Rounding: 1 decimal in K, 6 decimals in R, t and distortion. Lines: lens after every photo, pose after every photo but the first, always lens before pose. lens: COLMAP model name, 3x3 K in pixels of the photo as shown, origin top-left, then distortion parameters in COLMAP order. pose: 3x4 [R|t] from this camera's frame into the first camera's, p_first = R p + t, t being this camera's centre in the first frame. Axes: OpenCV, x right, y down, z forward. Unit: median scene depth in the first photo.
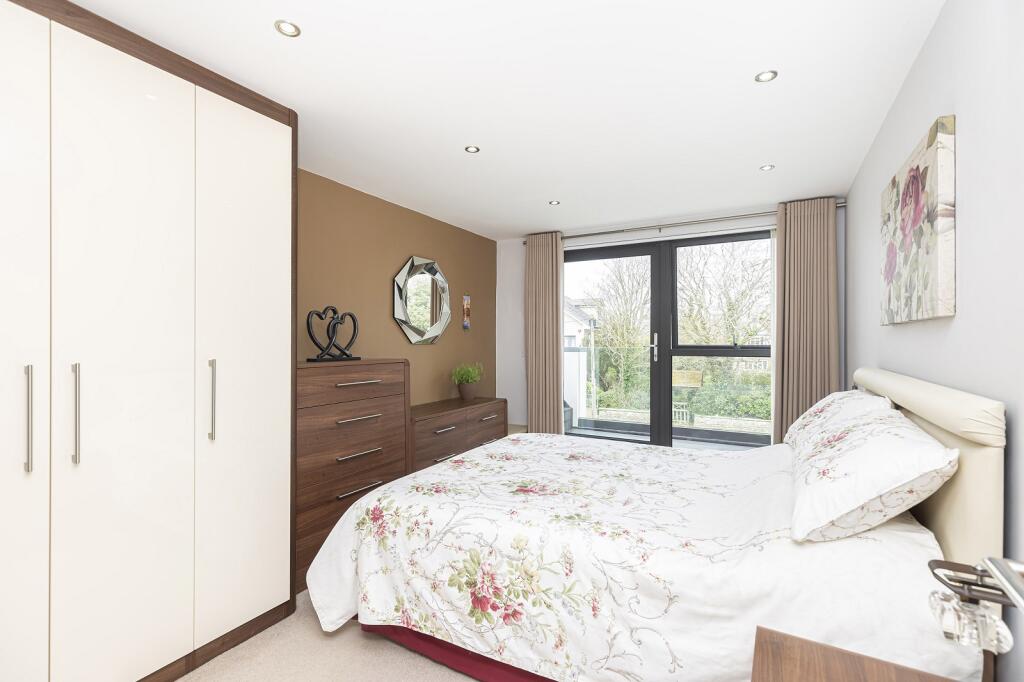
lens RADIAL K [[457.3, 0, 512.0], [0, 457.3, 341.0], [0, 0, 1]] dist [0.018120, -0.000656]
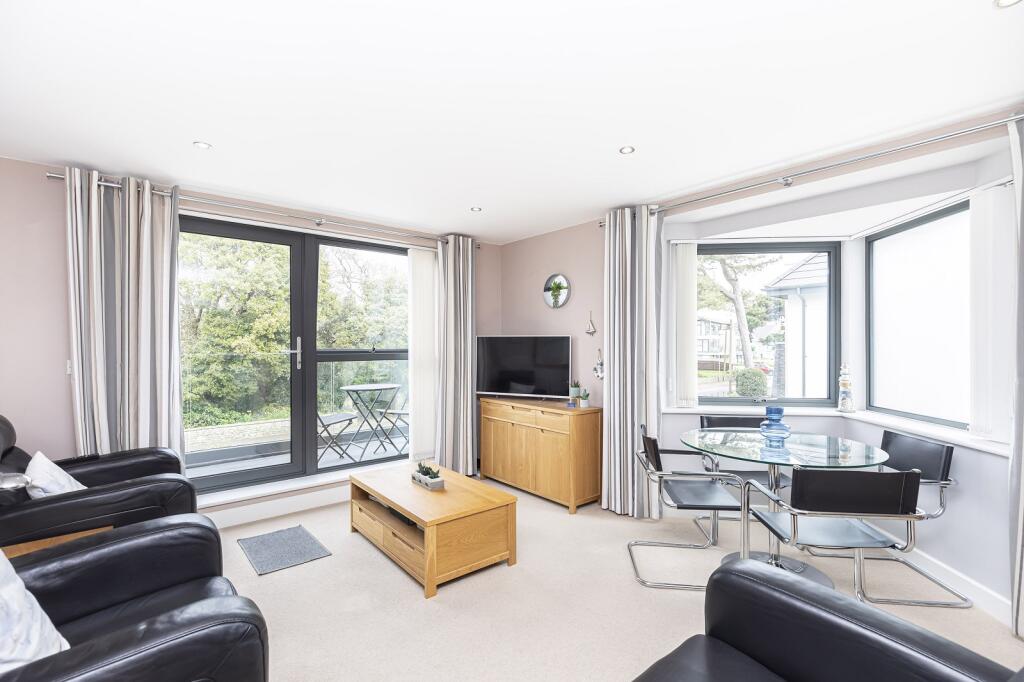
lens RADIAL K [[457.3, 0, 512.0], [0, 457.3, 341.0], [0, 0, 1]] dist [0.018120, -0.000656]
pose [[0.375067, -0.001494, 0.926996, -0.347296], [-0.001652, 0.999996, 0.002280, -0.011829], [-0.926996, -0.002387, 0.375063, 0.290320]]
